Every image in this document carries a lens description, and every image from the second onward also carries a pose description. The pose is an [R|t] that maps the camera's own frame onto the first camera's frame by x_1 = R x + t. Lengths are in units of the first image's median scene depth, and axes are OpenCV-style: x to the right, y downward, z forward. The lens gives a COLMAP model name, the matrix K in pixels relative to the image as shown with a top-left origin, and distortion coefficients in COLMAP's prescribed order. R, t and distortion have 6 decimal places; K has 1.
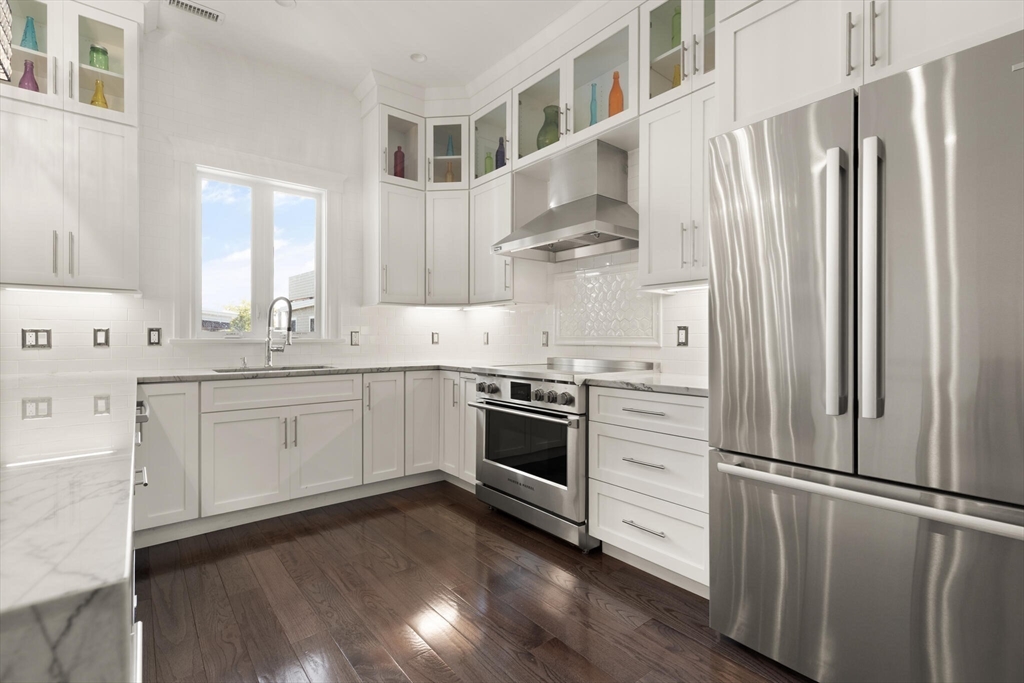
lens RADIAL K [[470.1, 0, 508.8], [0, 470.1, 340.7], [0, 0, 1]] dist [0.007423, -0.001904]
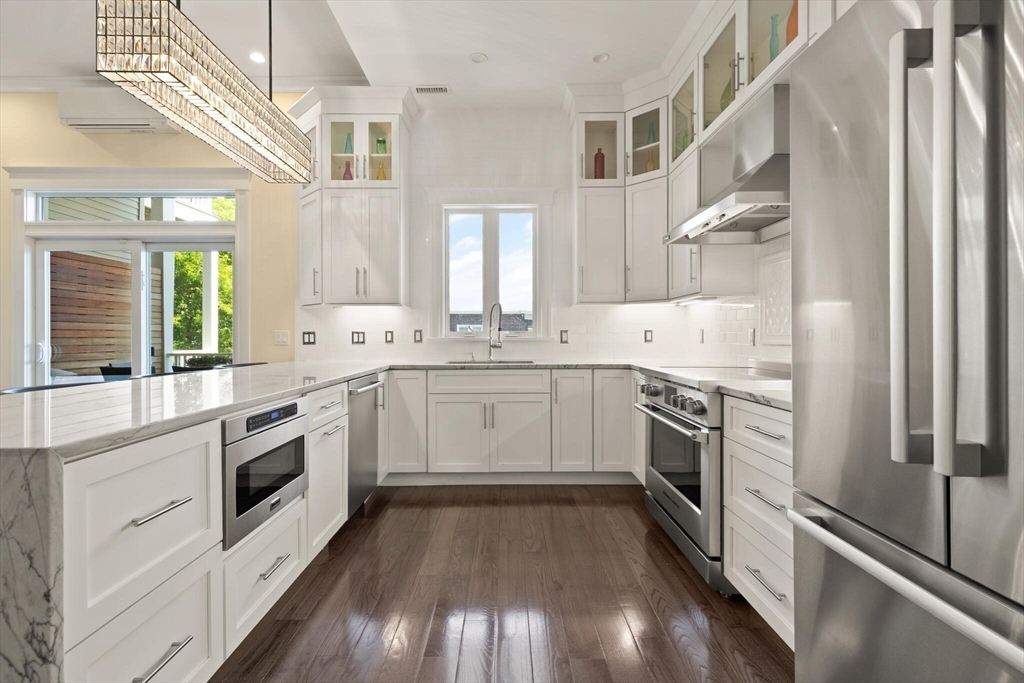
lens RADIAL K [[470.1, 0, 486.7], [0, 470.1, 337.1], [0, 0, 1]] dist [0.007423, -0.001904]
pose [[0.771203, -0.002341, -0.636585, 0.278304], [0.001116, 0.999997, -0.002325, -0.002213], [0.636588, 0.001082, 0.771203, 0.072489]]
